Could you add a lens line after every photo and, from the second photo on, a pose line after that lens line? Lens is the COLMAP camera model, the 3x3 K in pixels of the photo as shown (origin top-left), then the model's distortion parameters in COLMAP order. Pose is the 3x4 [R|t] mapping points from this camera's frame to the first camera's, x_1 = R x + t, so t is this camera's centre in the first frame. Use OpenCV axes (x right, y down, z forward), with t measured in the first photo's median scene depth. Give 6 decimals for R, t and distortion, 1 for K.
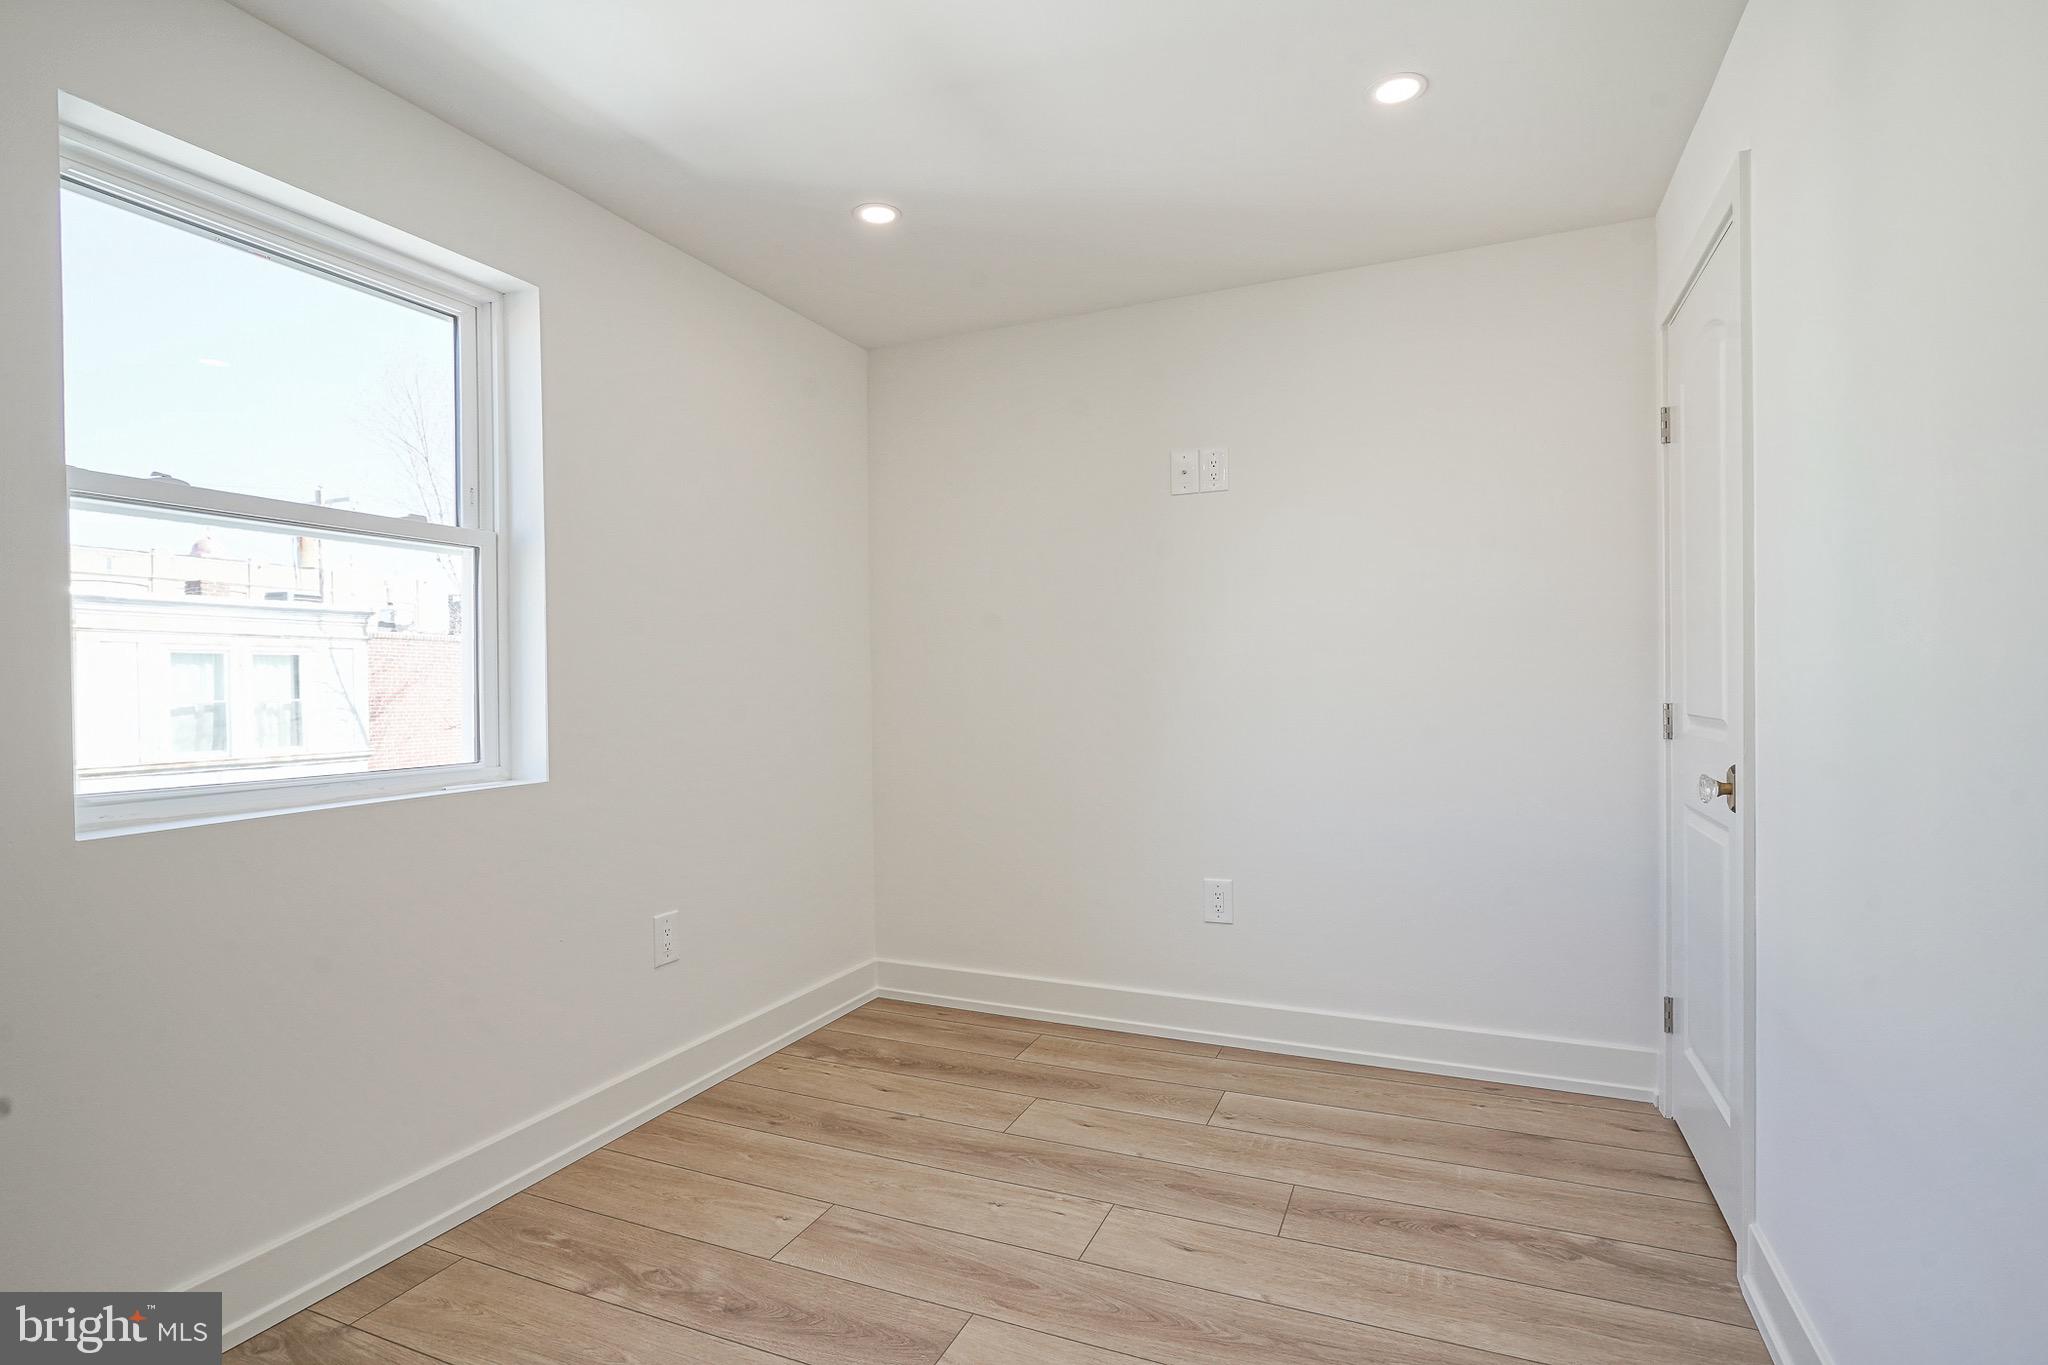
lens RADIAL K [[981.5, 0, 1020.1], [0, 981.5, 683.2], [0, 0, 1]] dist [-0.006289, 0.002939]
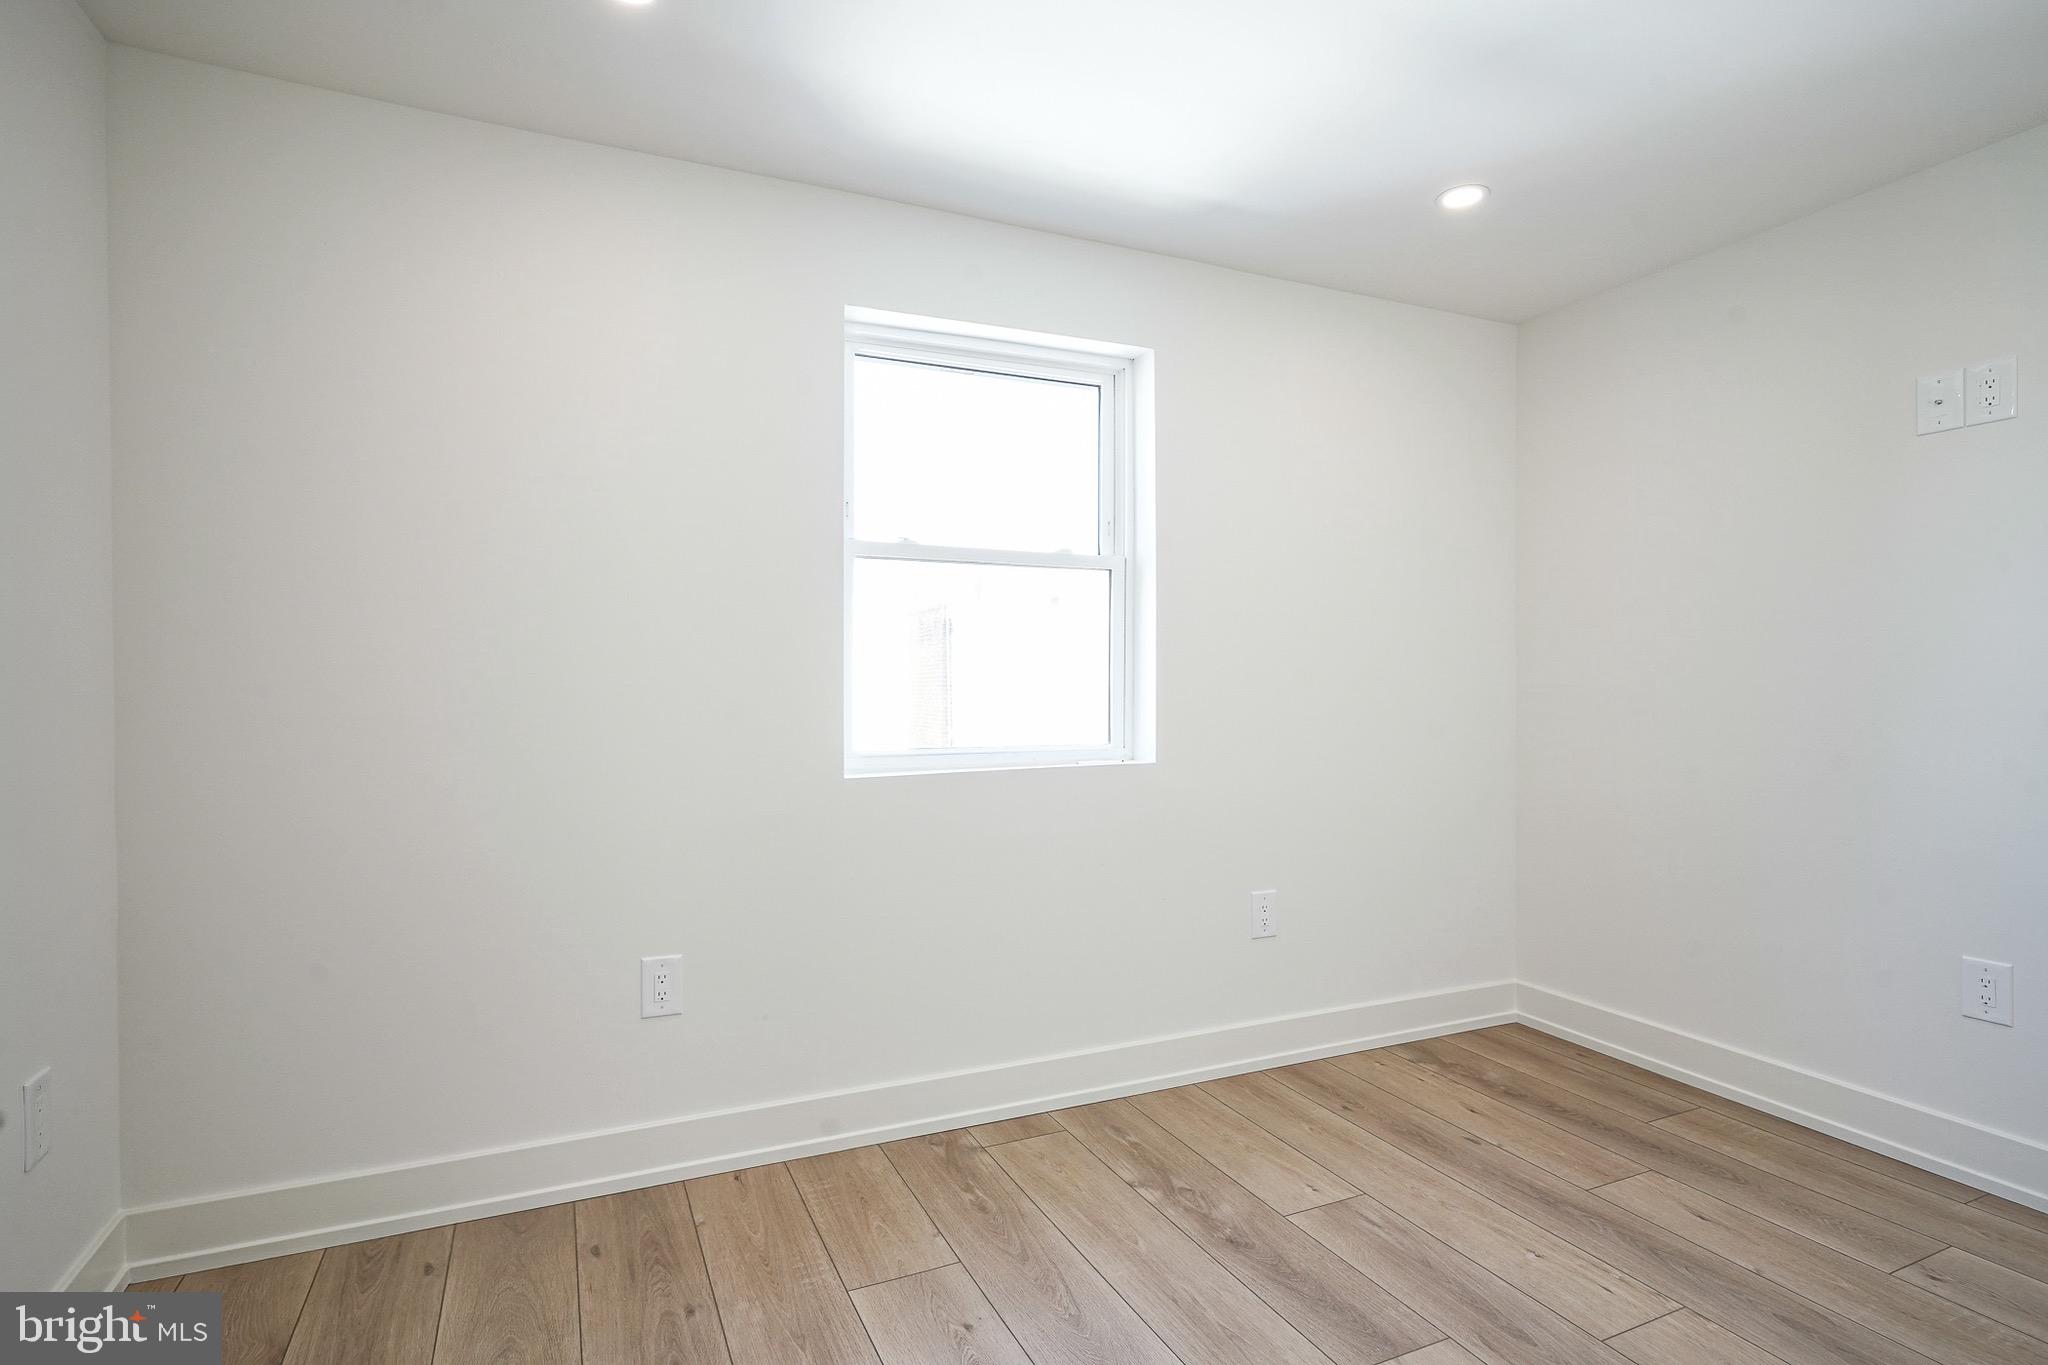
lens RADIAL K [[981.5, 0, 1030.4], [0, 981.5, 672.8], [0, 0, 1]] dist [-0.006289, 0.002939]
pose [[0.760589, 0.003656, -0.649223, 0.175941], [-0.008519, 0.999954, -0.004350, -0.002376], [0.649178, 0.008839, 0.760585, -0.005210]]
